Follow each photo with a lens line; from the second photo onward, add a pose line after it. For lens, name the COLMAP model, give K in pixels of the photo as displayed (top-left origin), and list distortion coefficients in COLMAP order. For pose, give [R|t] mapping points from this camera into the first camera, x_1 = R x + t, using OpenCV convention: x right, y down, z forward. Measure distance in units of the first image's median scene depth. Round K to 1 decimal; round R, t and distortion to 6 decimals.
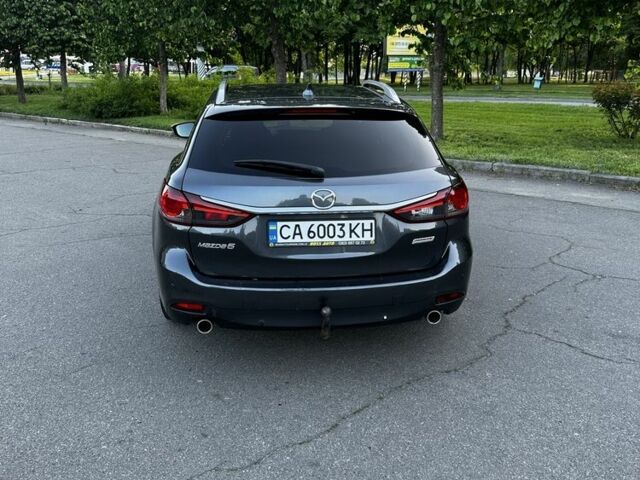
lens RADIAL K [[544.1, 0, 319.3], [0, 544.1, 238.4], [0, 0, 1]] dist [0.020617, -0.001517]
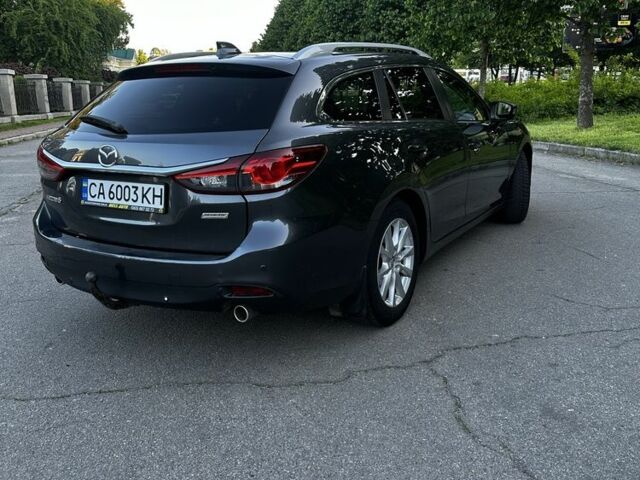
lens RADIAL K [[544.1, 0, 320.0], [0, 544.1, 241.6], [0, 0, 1]] dist [0.020617, -0.001517]
pose [[0.845756, 0.131008, -0.517237, 0.778990], [-0.131297, 0.990681, 0.036234, -0.009225], [0.517164, 0.037266, 0.855075, 0.387048]]
